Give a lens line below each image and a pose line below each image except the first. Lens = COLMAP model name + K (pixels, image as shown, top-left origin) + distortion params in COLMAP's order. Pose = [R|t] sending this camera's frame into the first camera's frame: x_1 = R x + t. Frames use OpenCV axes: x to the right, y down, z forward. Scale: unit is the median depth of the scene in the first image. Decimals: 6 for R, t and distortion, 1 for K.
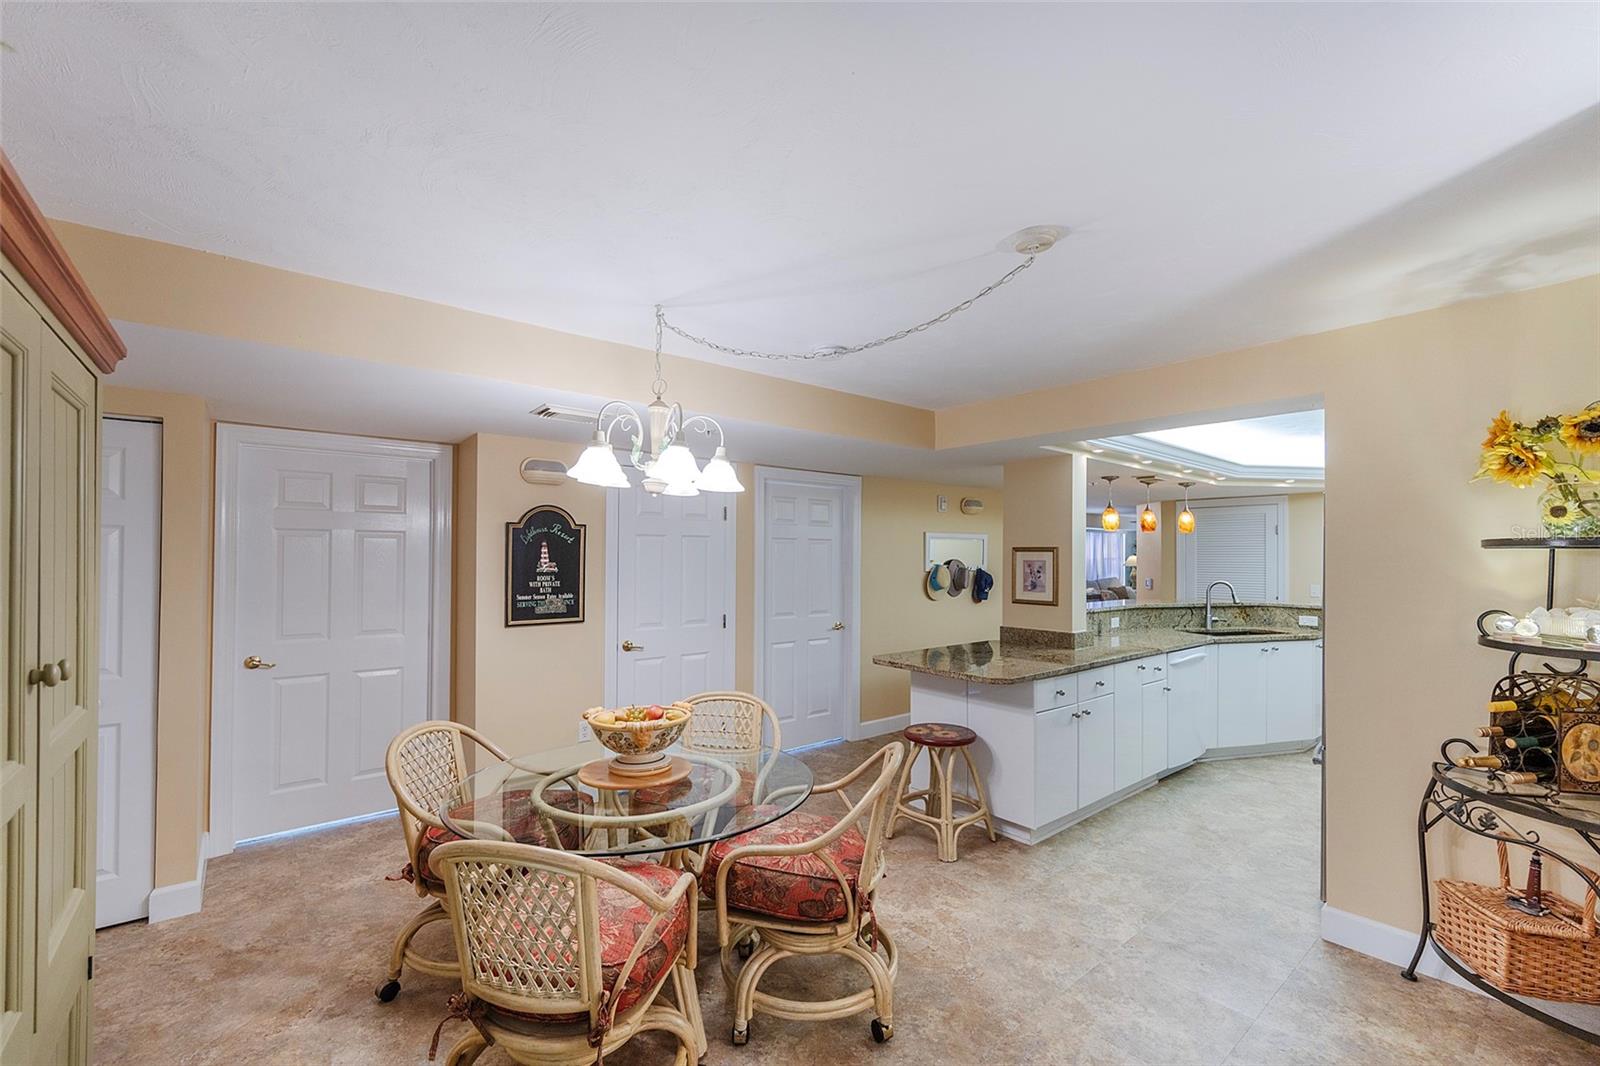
lens RADIAL K [[662.8, 0, 795.6], [0, 662.8, 542.5], [0, 0, 1]] dist [-0.000367, 0.000063]
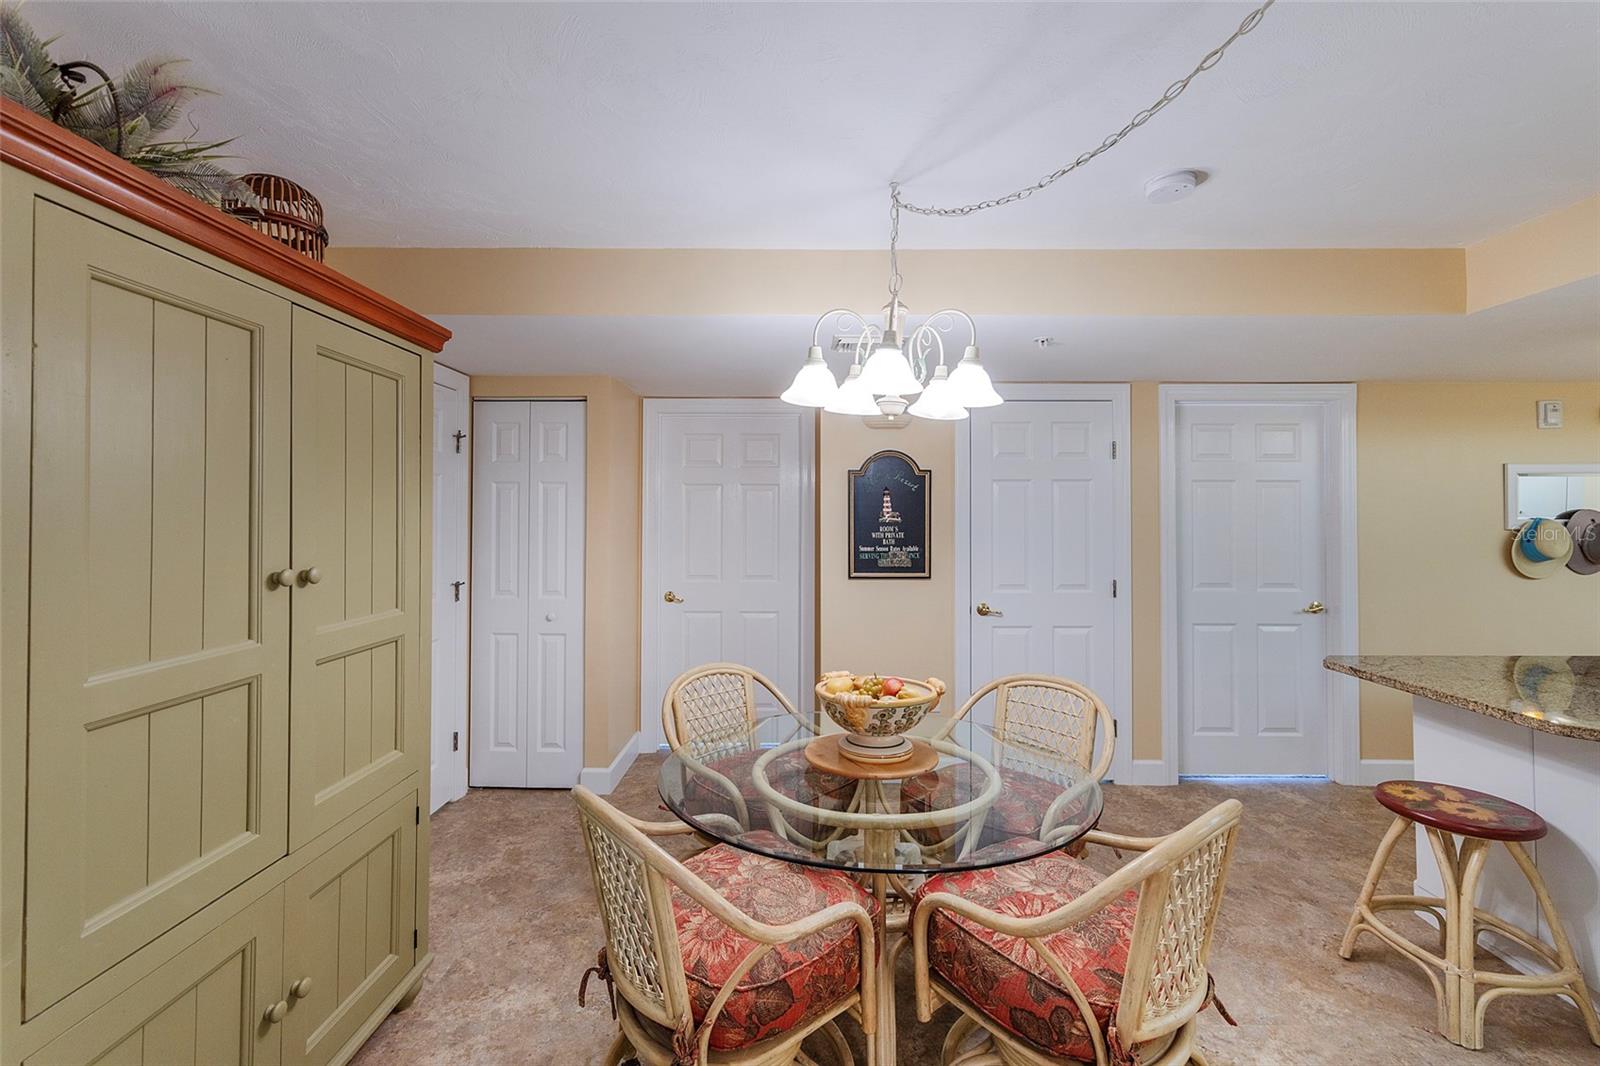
lens RADIAL K [[690.2, 0, 814.9], [0, 690.2, 499.2], [0, 0, 1]] dist [-0.000332, 0.000707]
pose [[0.776054, -0.019680, -0.630359, 0.161162], [0.013892, 0.999804, -0.014112, 0.025397], [0.630513, 0.002195, 0.776176, 0.188120]]
